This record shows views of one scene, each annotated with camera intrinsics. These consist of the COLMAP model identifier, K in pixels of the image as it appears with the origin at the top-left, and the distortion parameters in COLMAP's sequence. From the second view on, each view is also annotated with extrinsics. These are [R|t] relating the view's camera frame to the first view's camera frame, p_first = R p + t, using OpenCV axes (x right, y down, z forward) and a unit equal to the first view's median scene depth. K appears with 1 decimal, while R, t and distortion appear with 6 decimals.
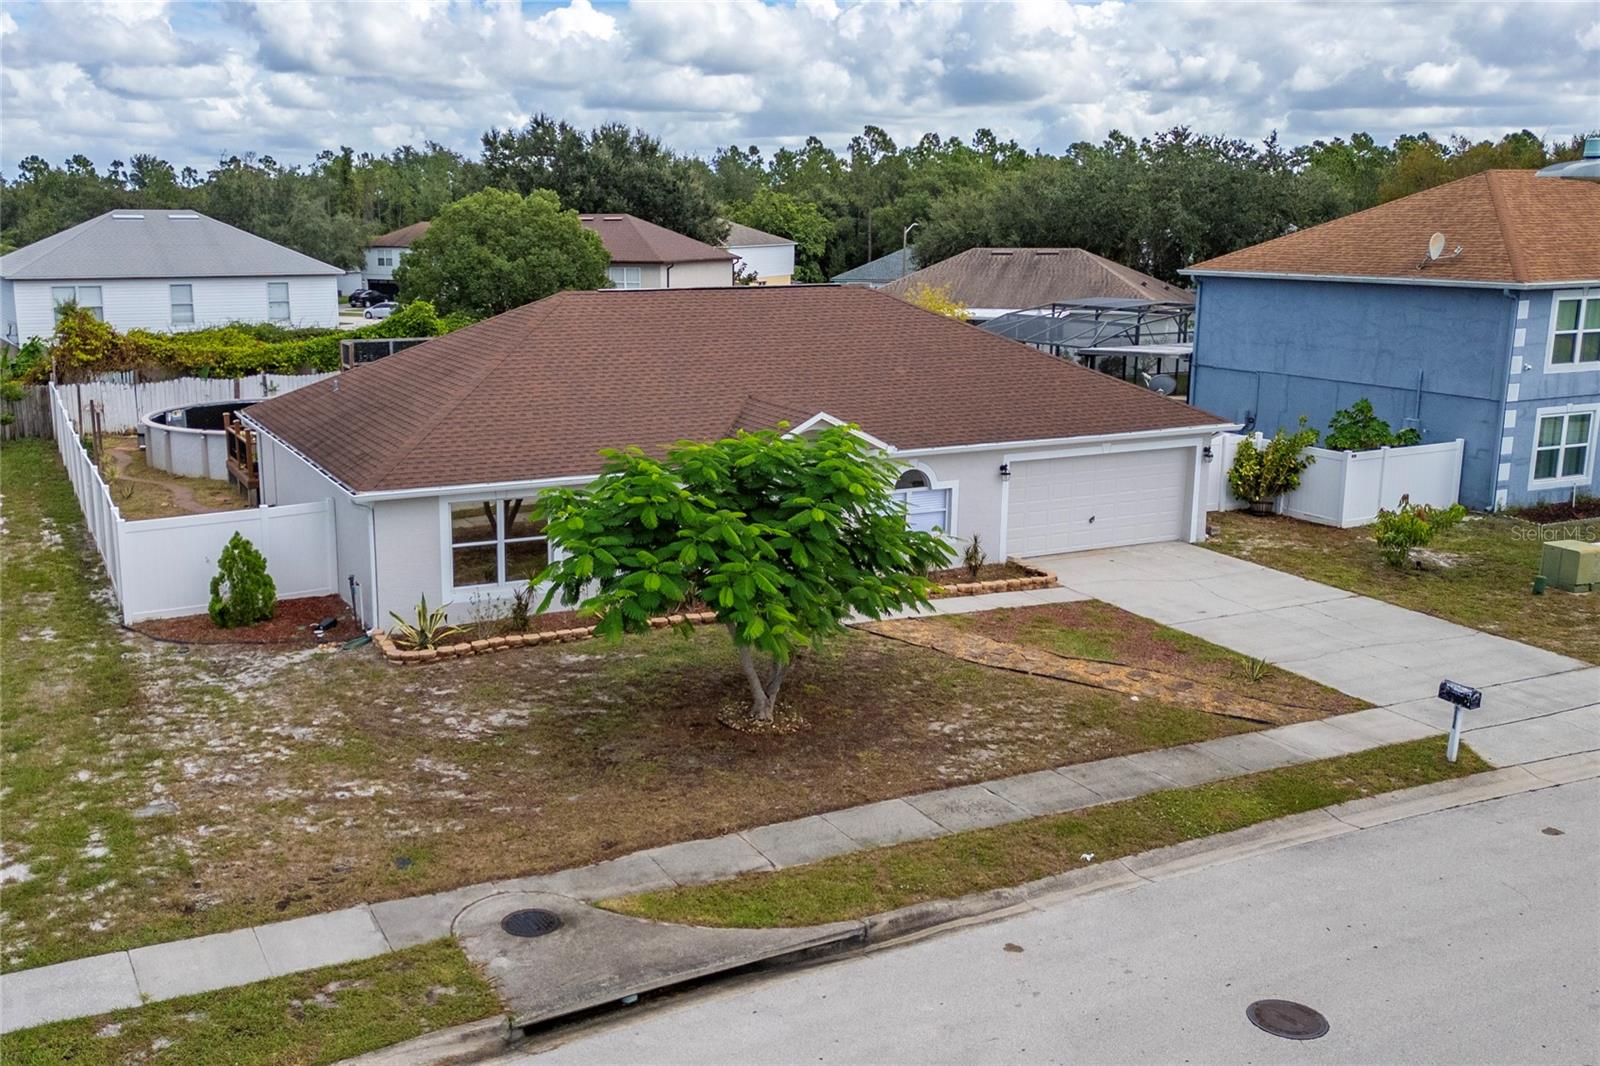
lens RADIAL K [[1504.6, 0, 683.1], [0, 1504.6, 535.1], [0, 0, 1]] dist [0.087335, -0.108633]
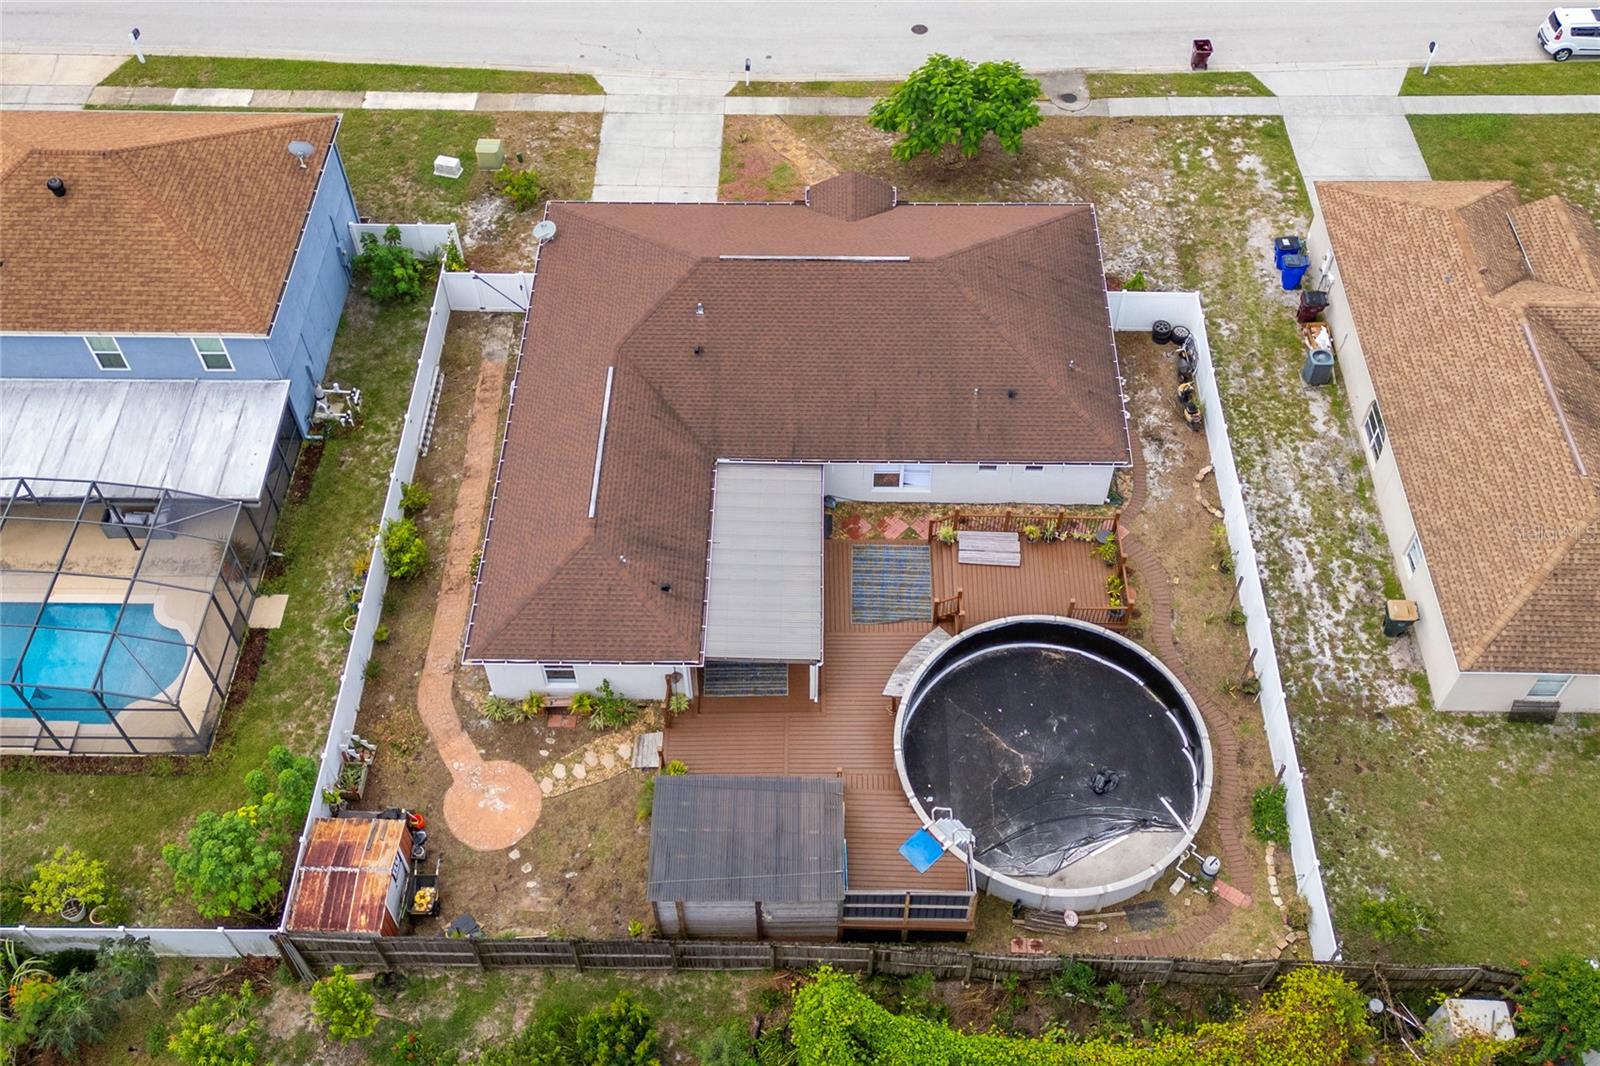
lens RADIAL K [[1486.8, 0, 790.9], [0, 1486.8, 499.9], [0, 0, 1]] dist [0.104178, -0.133001]
pose [[-0.897280, -0.339557, 0.282117, -0.617046], [0.104027, 0.458426, 0.882624, -1.880663], [-0.429031, 0.821308, -0.376013, 2.492947]]
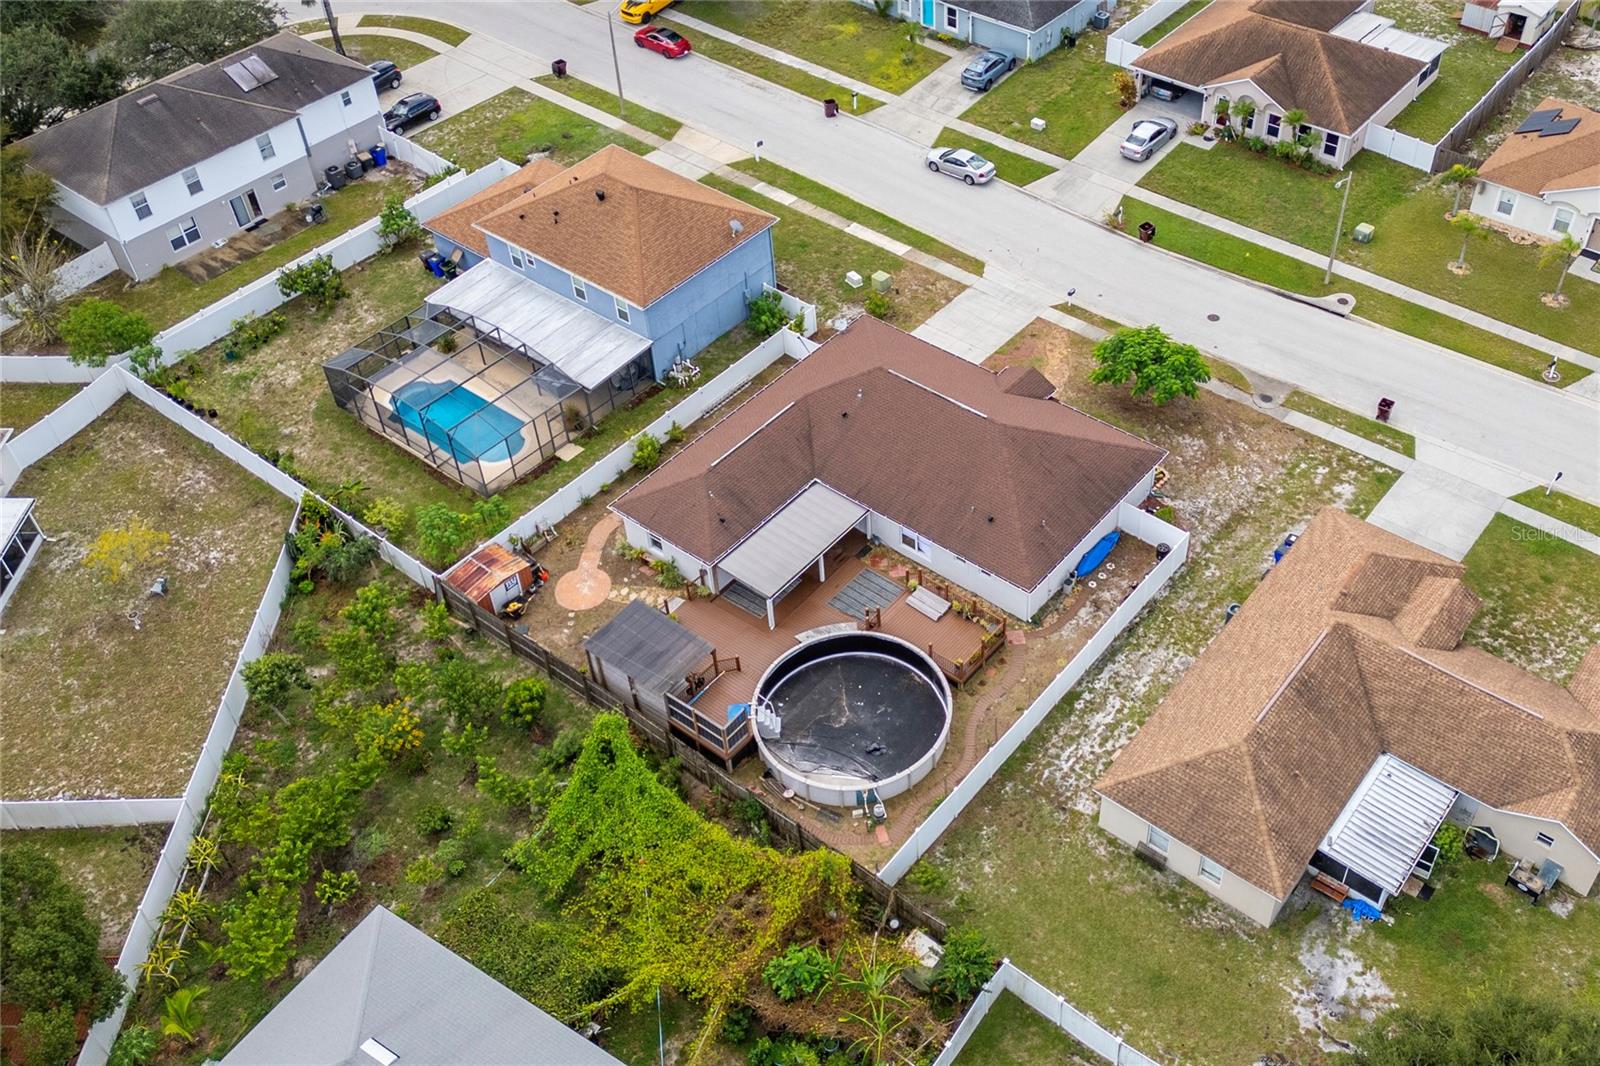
lens RADIAL K [[1461.5, 0, 927.5], [0, 1461.5, 527.0], [0, 0, 1]] dist [0.138874, -0.104115]
pose [[-0.464757, -0.615554, 0.636470, -2.073763], [0.194756, 0.630149, 0.751653, -2.367174], [-0.863754, 0.473293, -0.172983, 2.124855]]
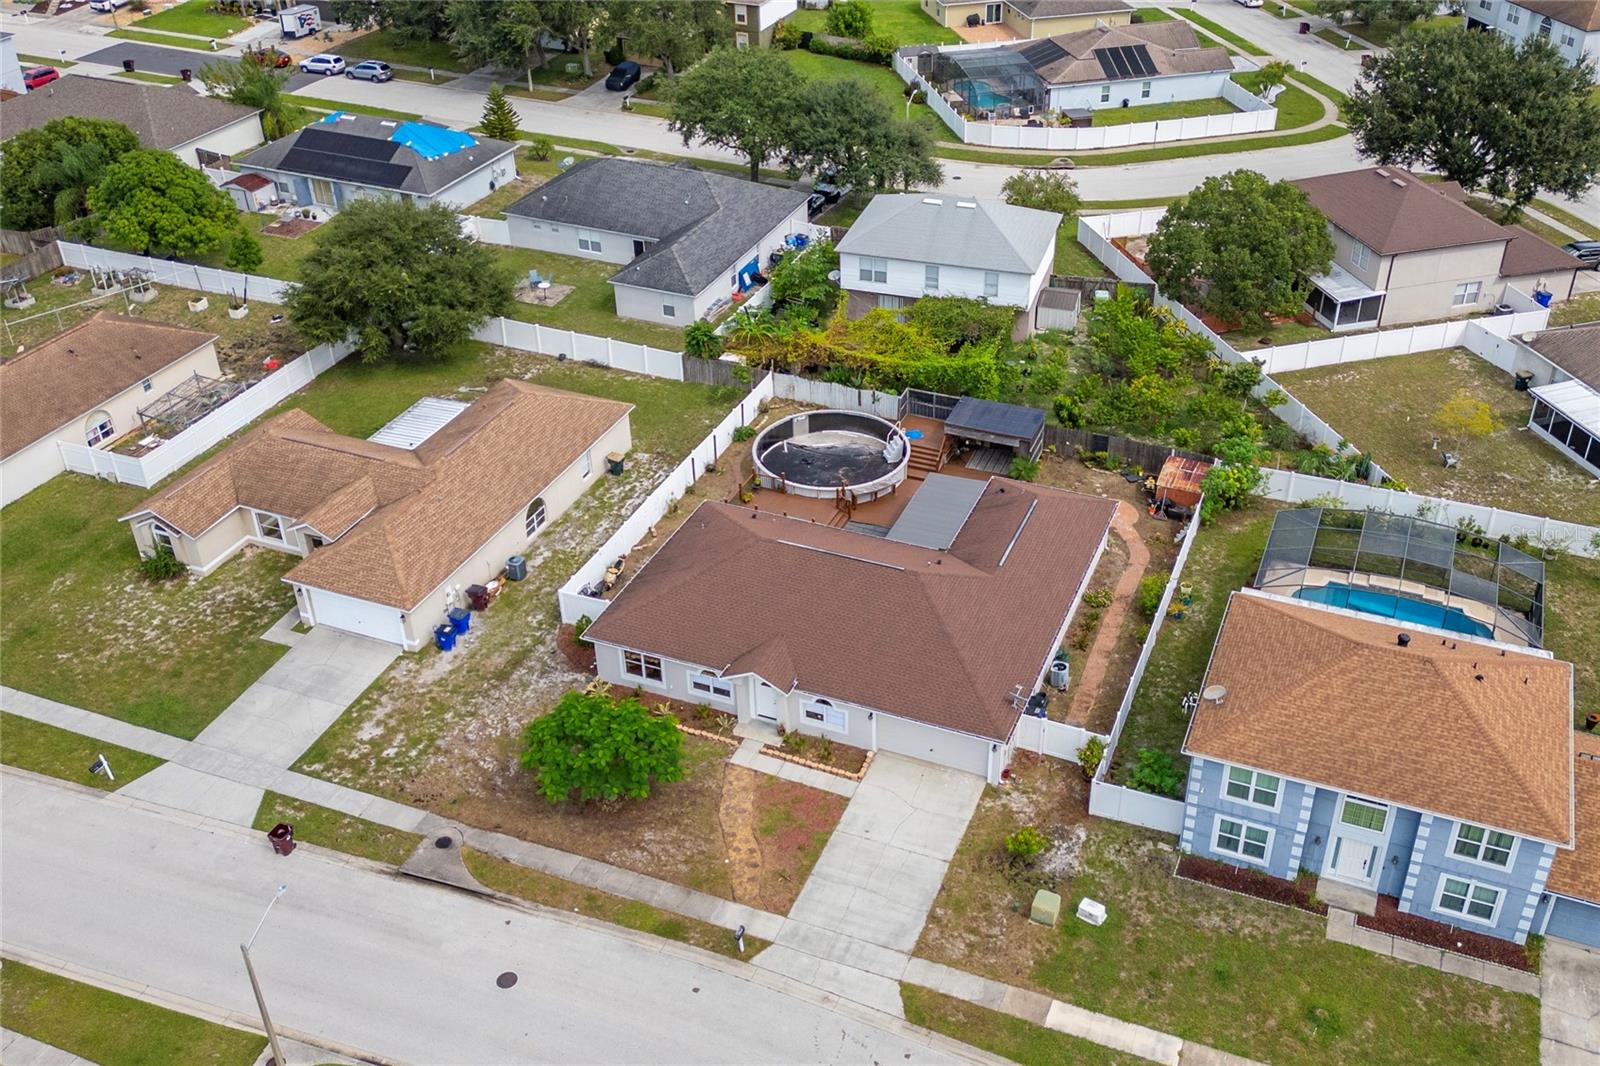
lens RADIAL K [[1496.8, 0, 887.4], [0, 1496.8, 513.9], [0, 0, 1]] dist [0.098205, -0.100800]
pose [[0.698382, 0.395771, -0.596345, 1.749464], [-0.157930, 0.897880, 0.410937, -1.478975], [0.698084, -0.192810, 0.689568, -0.420912]]
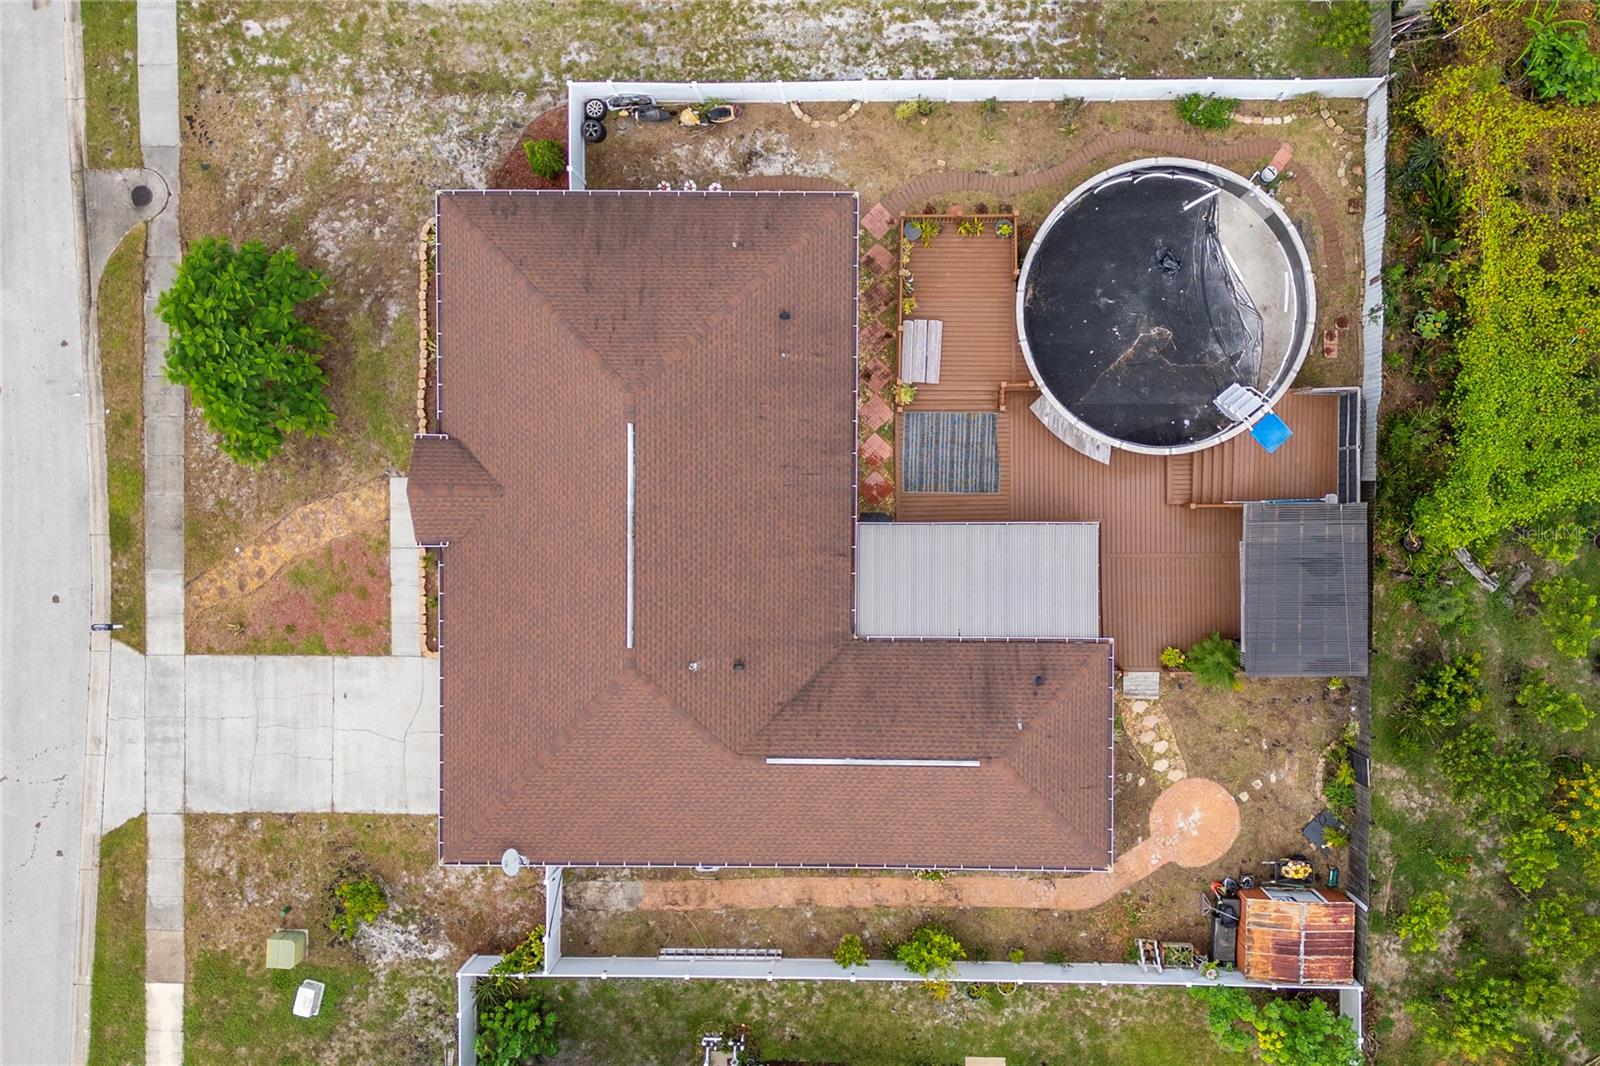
lens RADIAL K [[1389.1, 0, 803.8], [0, 1389.1, 546.5], [0, 0, 1]] dist [0.077918, -0.076496]
pose [[-0.425244, 0.904349, 0.036345, -0.091663], [-0.163345, -0.116182, 0.979704, -1.840294], [0.890217, 0.410677, 0.197127, 1.306989]]
